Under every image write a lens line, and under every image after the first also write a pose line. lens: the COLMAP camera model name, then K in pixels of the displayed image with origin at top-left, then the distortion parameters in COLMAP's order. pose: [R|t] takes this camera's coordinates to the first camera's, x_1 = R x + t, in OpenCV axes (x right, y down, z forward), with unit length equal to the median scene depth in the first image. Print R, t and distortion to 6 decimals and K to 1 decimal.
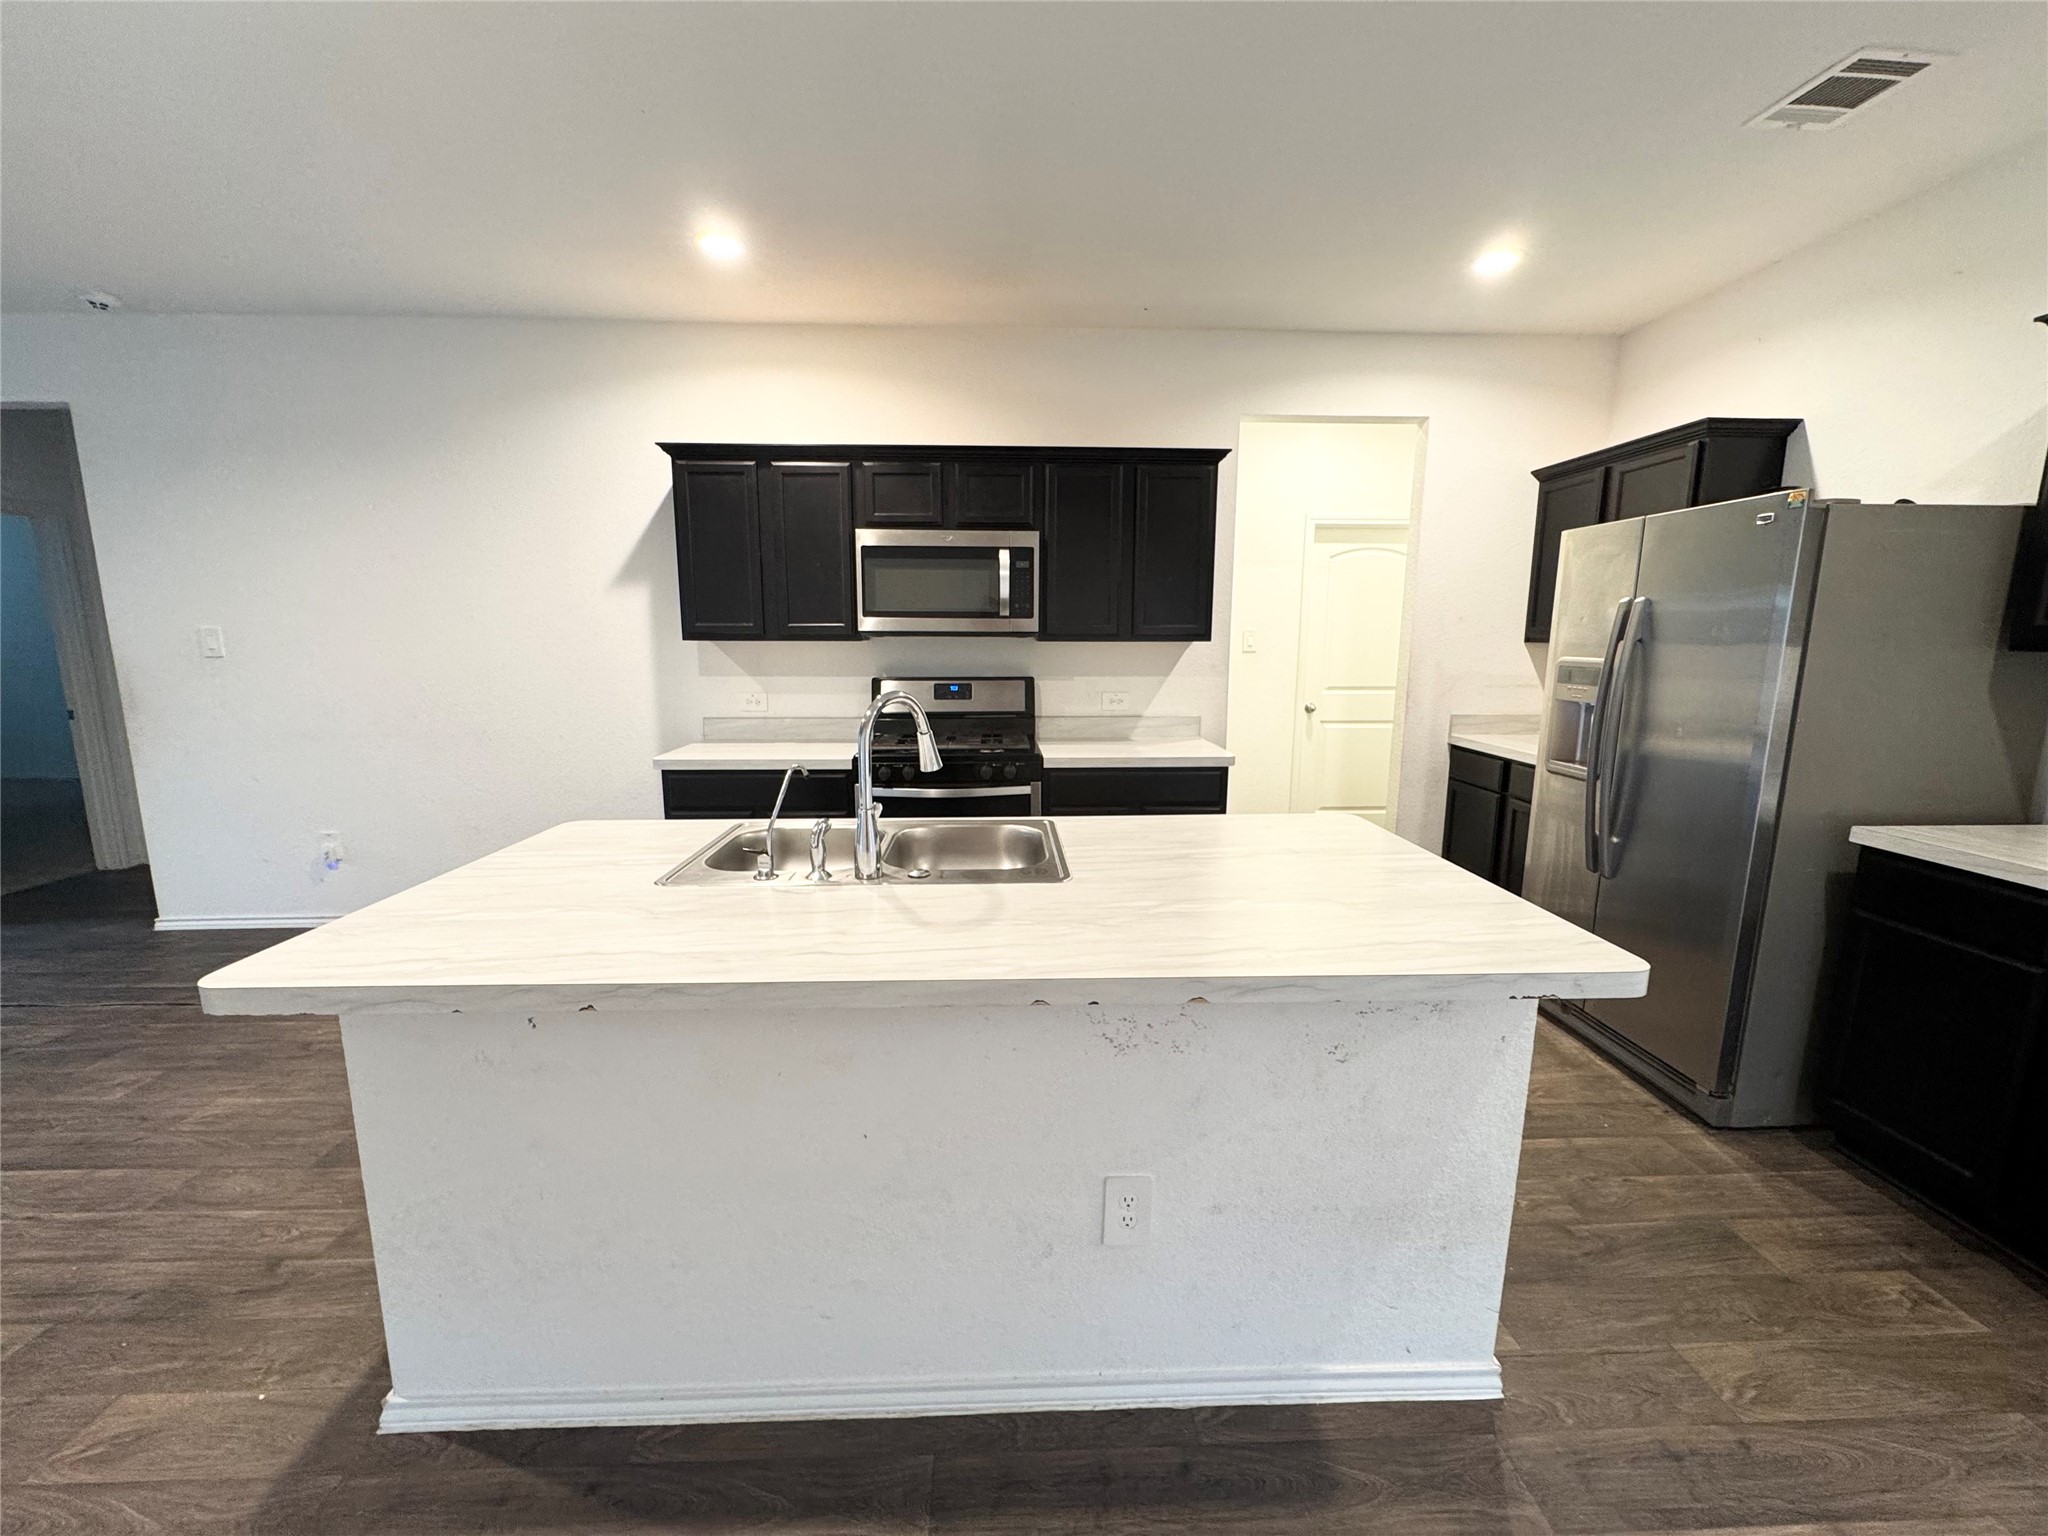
lens RADIAL K [[812.6, 0, 1026.4], [0, 812.6, 772.0], [0, 0, 1]] dist [-0.002854, 0.000436]
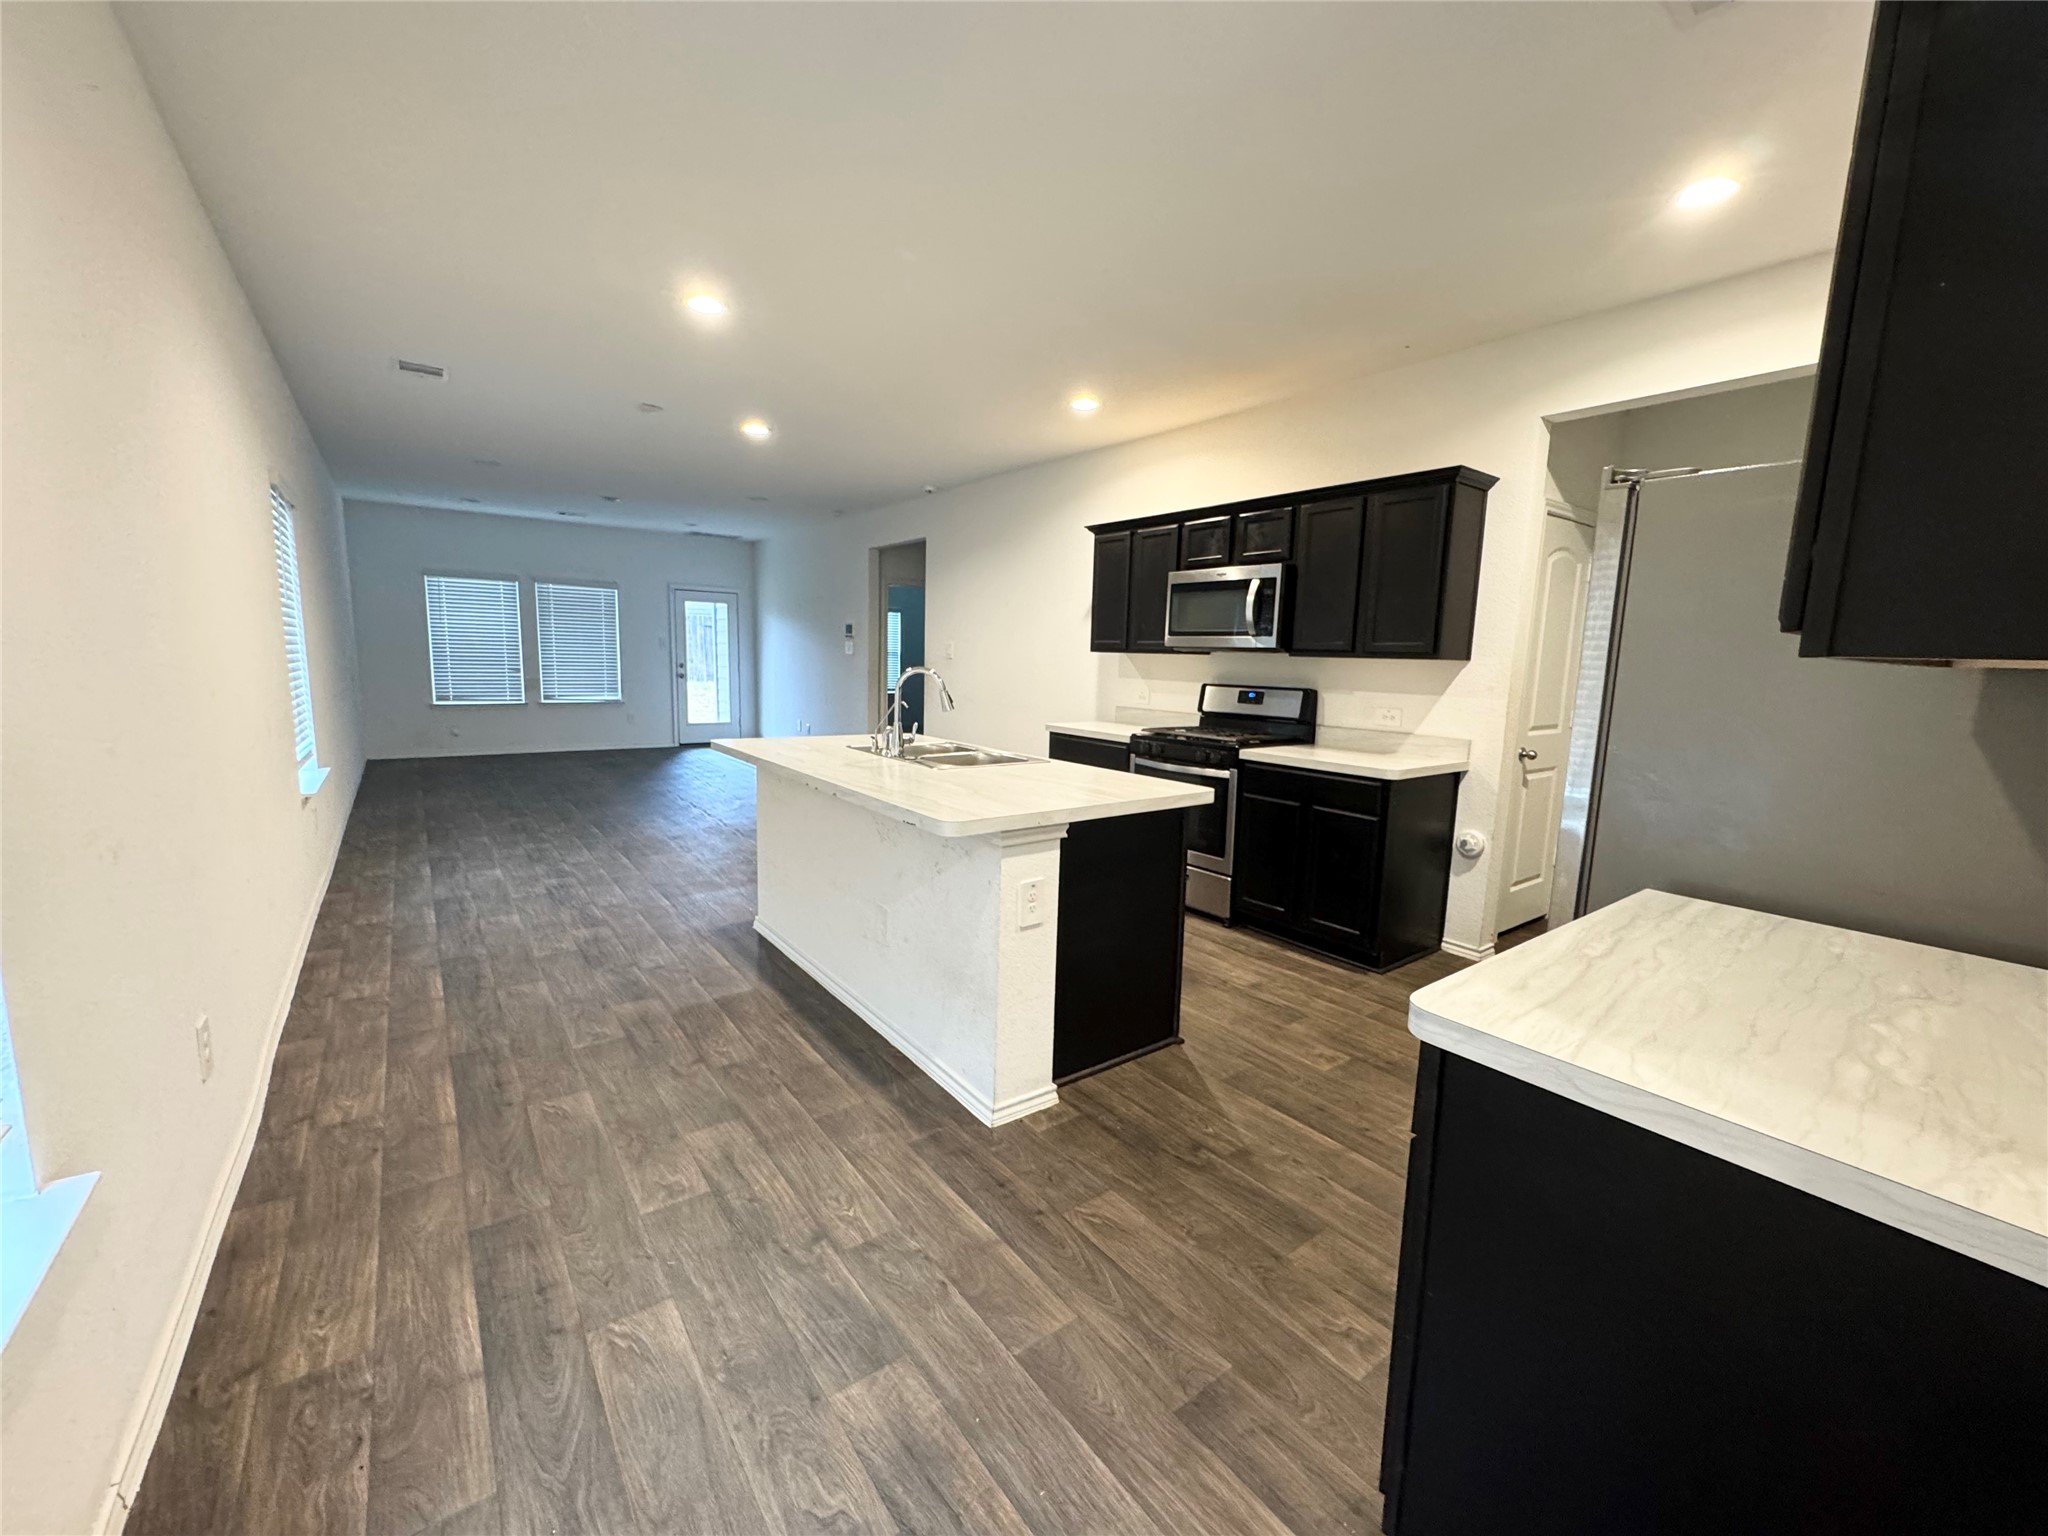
lens RADIAL K [[812.6, 0, 1038.1], [0, 812.6, 784.7], [0, 0, 1]] dist [-0.002854, 0.000436]
pose [[0.575189, 0.141515, -0.805687, 0.814159], [-0.158000, 0.985595, 0.060317, 0.007382], [0.802617, 0.092605, 0.589262, 0.043531]]
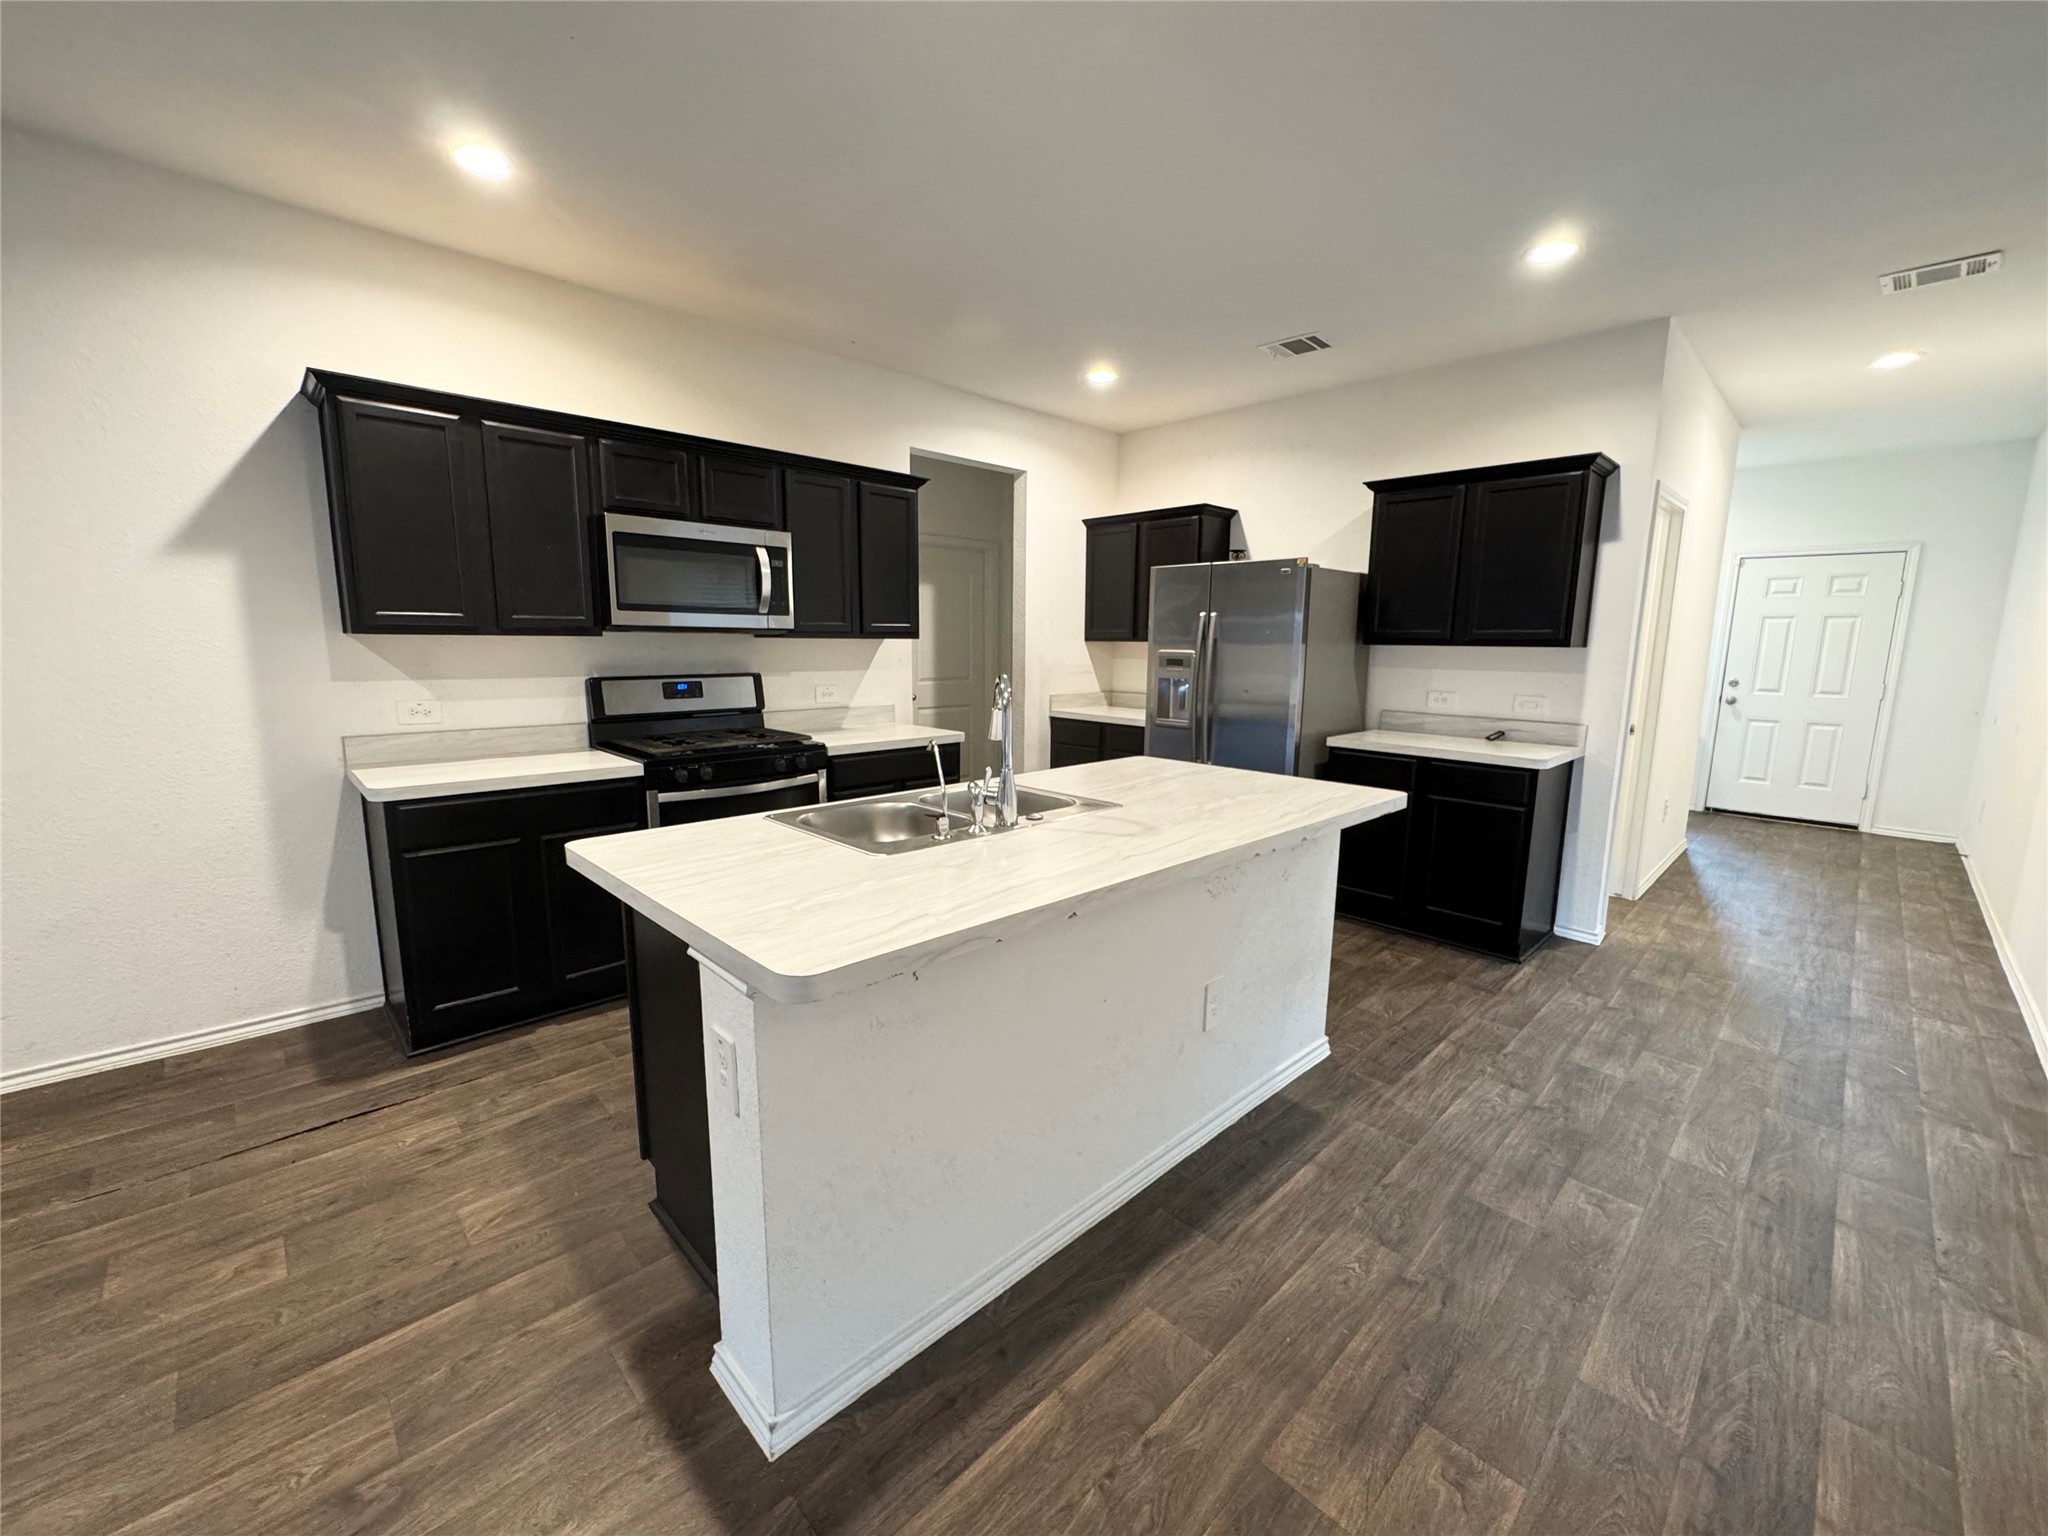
lens RADIAL K [[812.6, 0, 1027.9], [0, 812.6, 771.4], [0, 0, 1]] dist [-0.002854, 0.000436]
pose [[0.747067, -0.101622, 0.656936, -0.474970], [0.103012, 0.994006, 0.036618, 0.002926], [-0.656719, 0.040316, 0.753057, 0.021752]]
